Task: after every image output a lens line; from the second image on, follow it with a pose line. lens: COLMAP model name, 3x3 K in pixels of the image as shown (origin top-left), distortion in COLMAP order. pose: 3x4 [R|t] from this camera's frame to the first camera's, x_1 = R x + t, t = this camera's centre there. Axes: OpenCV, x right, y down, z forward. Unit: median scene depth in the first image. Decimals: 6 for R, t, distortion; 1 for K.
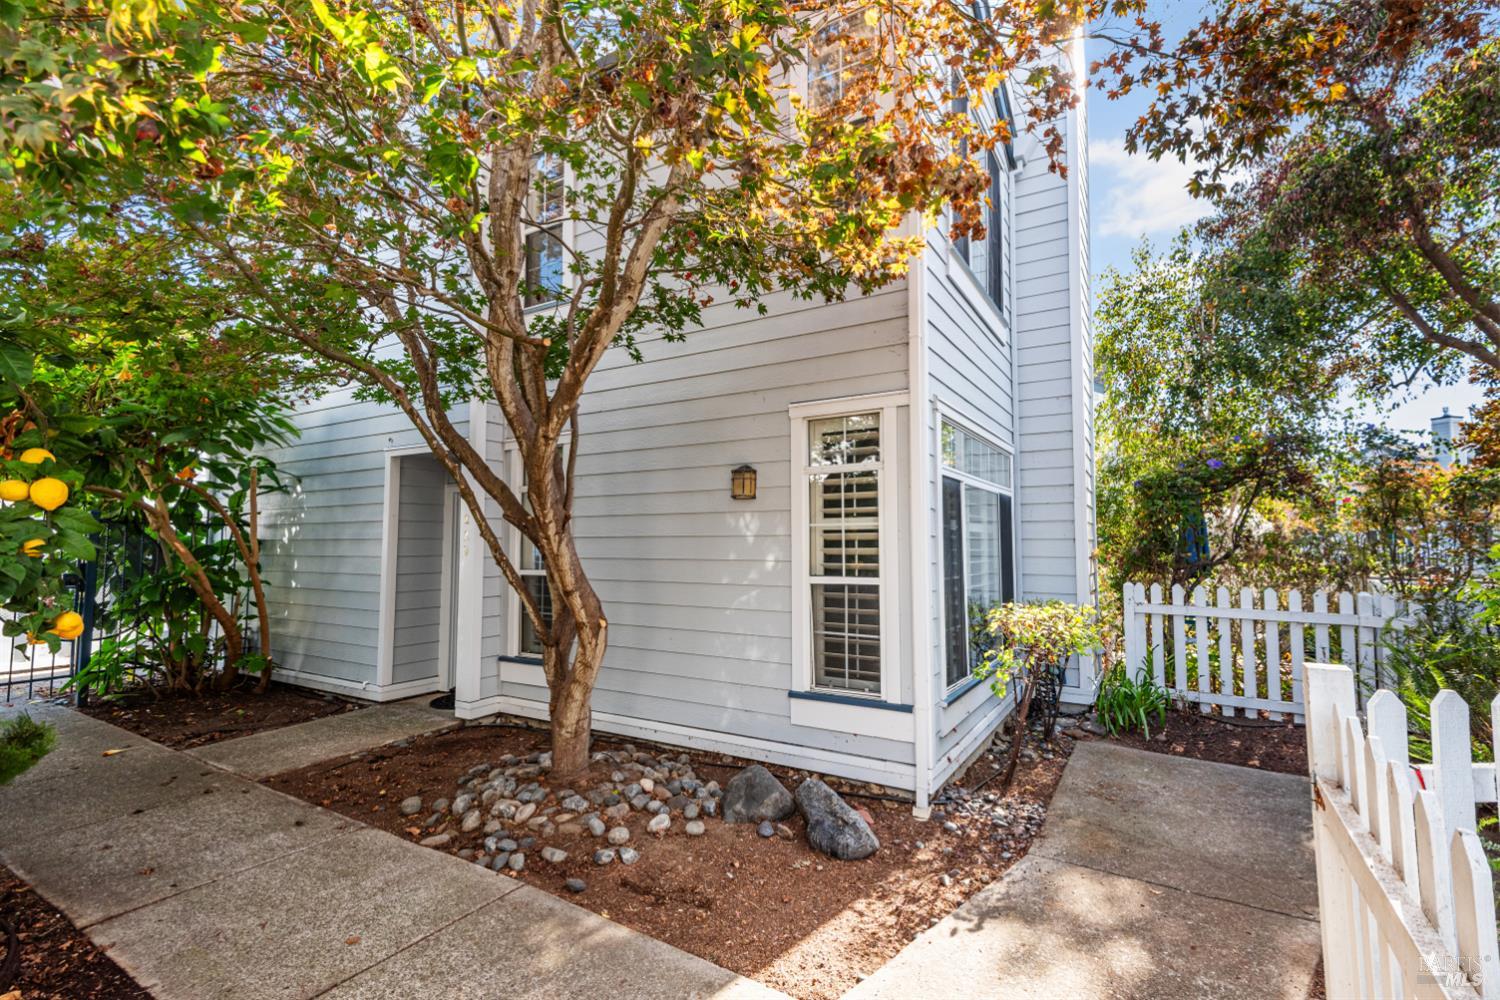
lens RADIAL K [[681.3, 0, 746.3], [0, 681.3, 503.2], [0, 0, 1]] dist [0.029404, -0.013340]
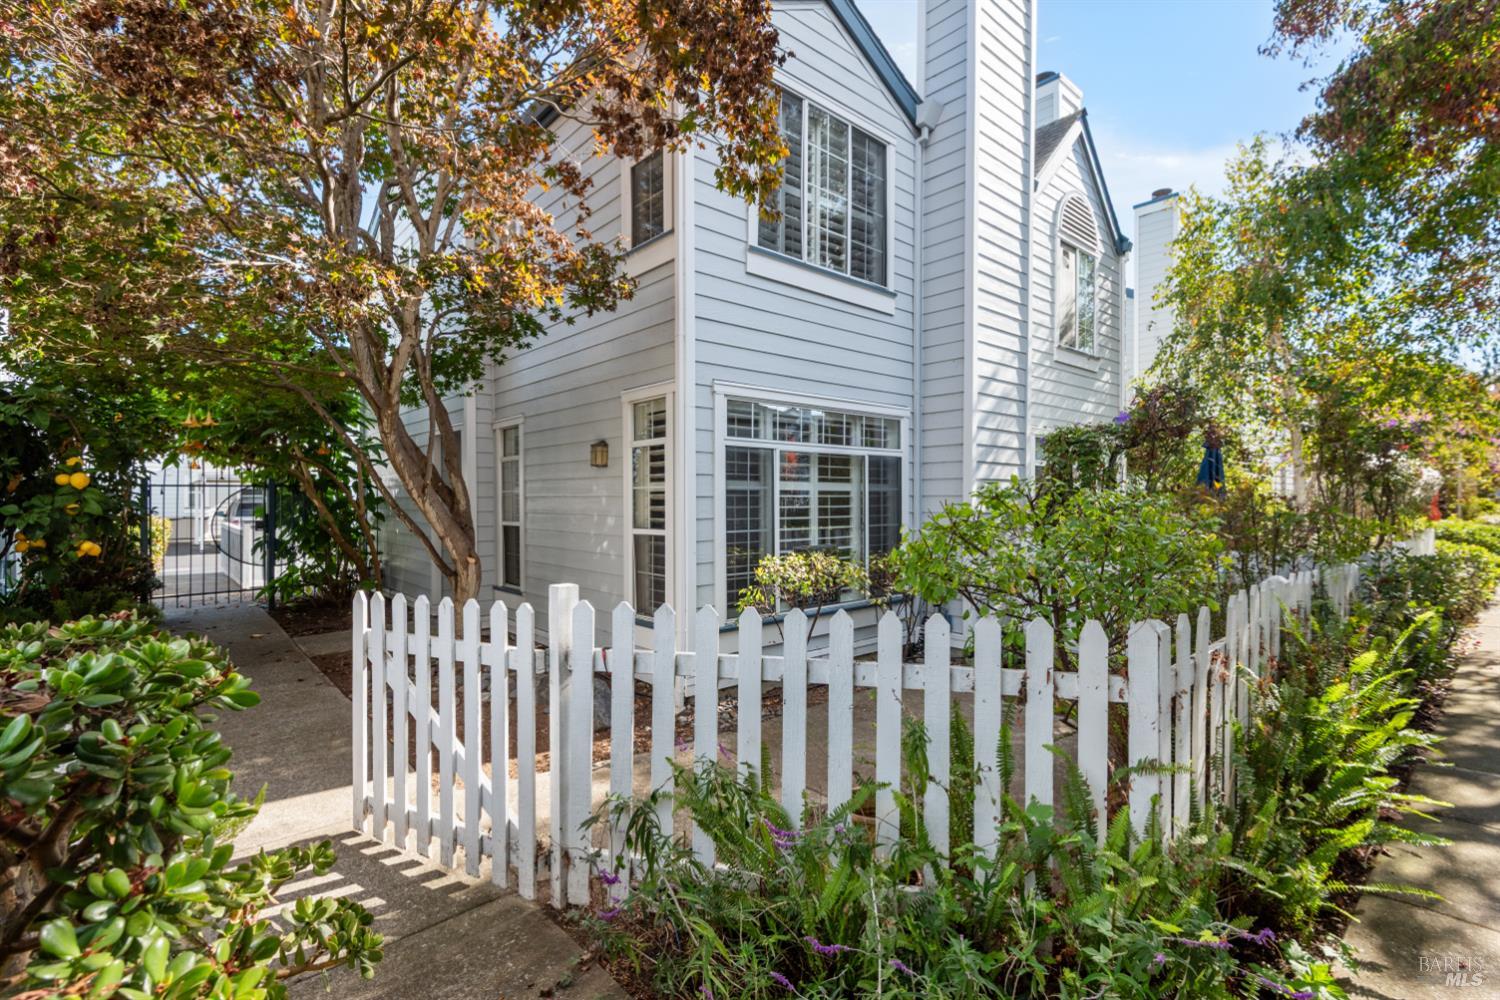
lens RADIAL K [[681.3, 0, 750.4], [0, 681.3, 500.6], [0, 0, 1]] dist [0.029404, -0.013340]
pose [[0.955775, -0.002107, -0.294091, 0.707500], [0.021915, 0.997704, 0.064074, -0.021678], [0.293281, -0.067685, 0.953627, -0.153224]]
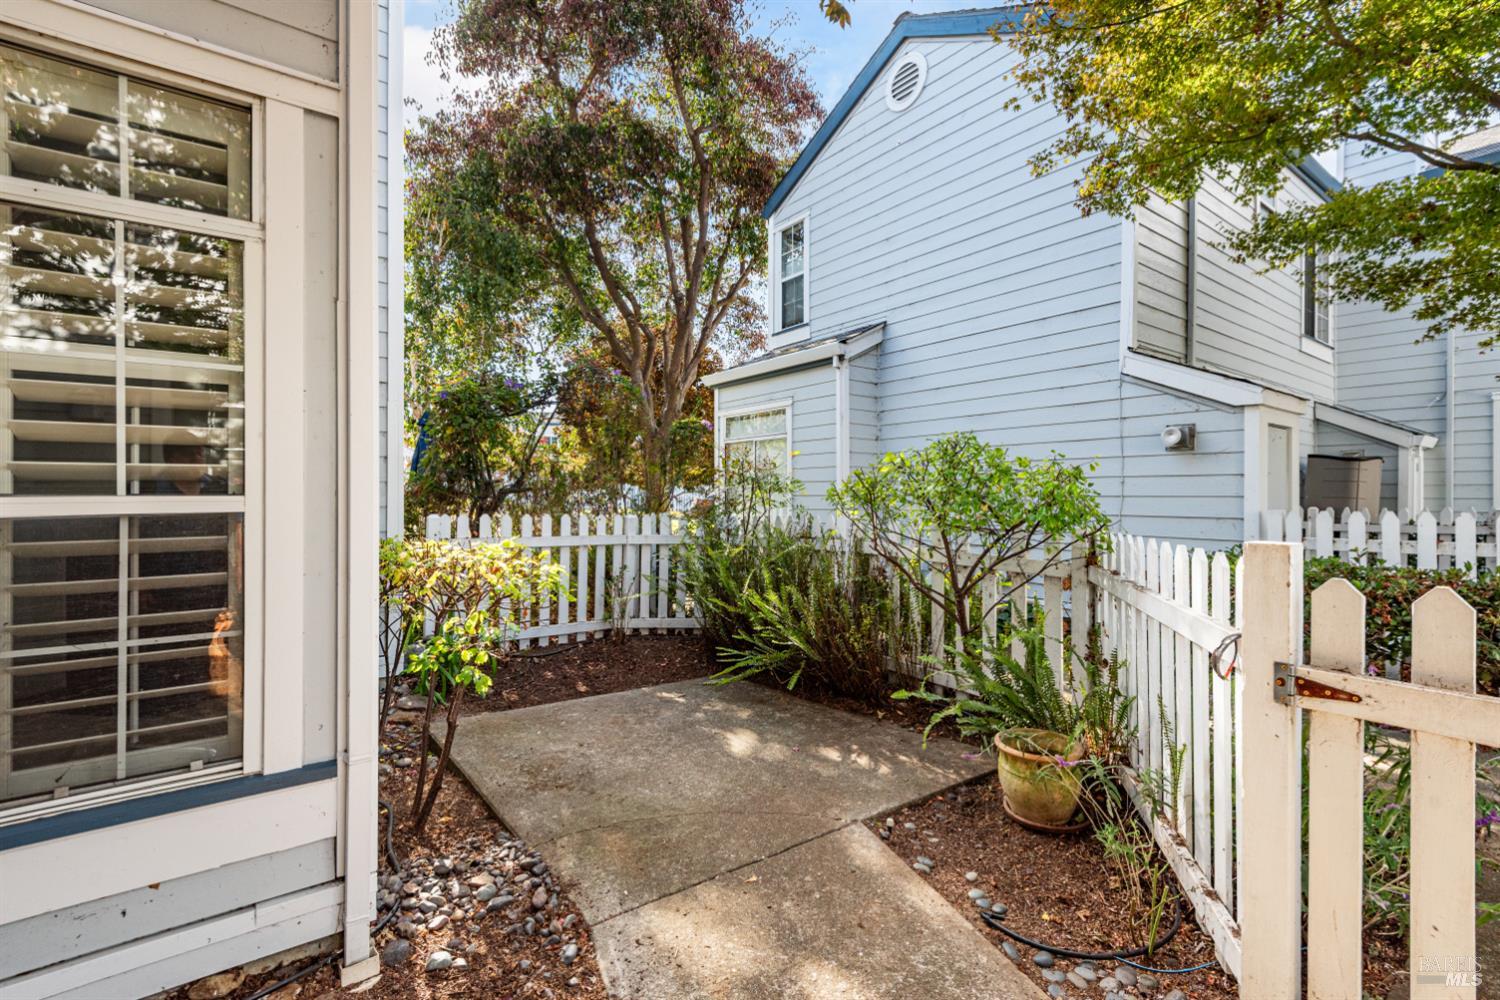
lens RADIAL K [[681.3, 0, 753.0], [0, 681.3, 499.6], [0, 0, 1]] dist [0.029404, -0.013340]
pose [[0.348077, -0.005642, 0.937449, -0.097360], [-0.065568, 0.997386, 0.030349, 0.075384], [-0.935170, -0.072031, 0.346798, 0.535594]]
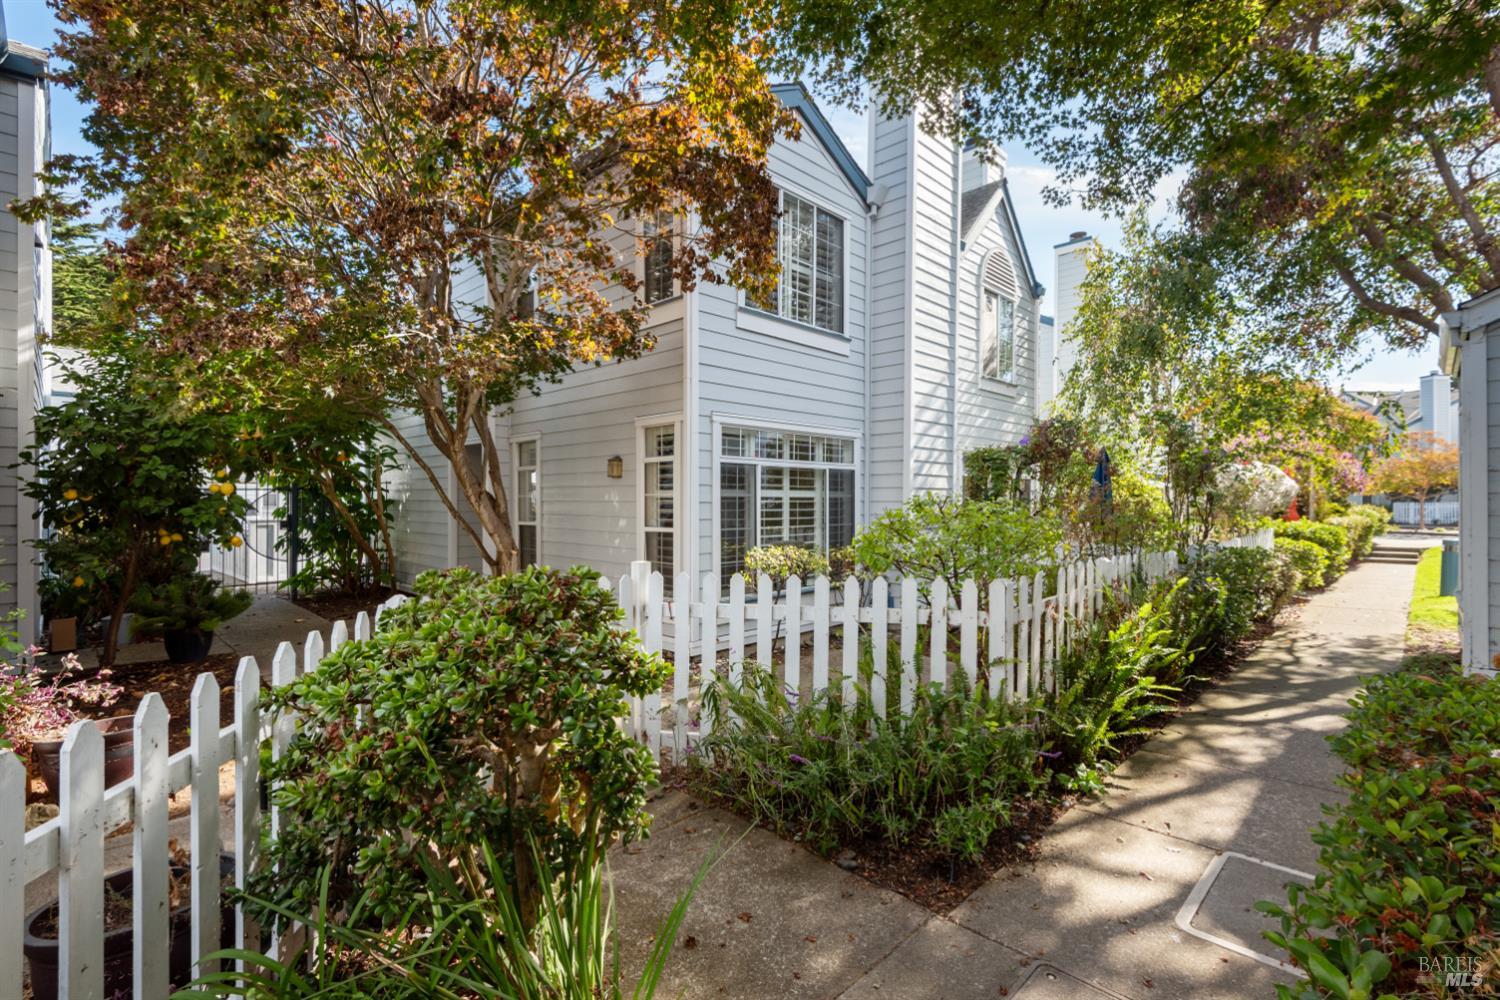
lens RADIAL K [[681.3, 0, 748.4], [0, 681.3, 507.8], [0, 0, 1]] dist [0.029404, -0.013340]
pose [[0.973907, 0.002513, -0.226935, 0.725621], [0.014698, 0.997141, 0.074118, -0.054673], [0.226473, -0.075519, 0.971085, -0.522172]]
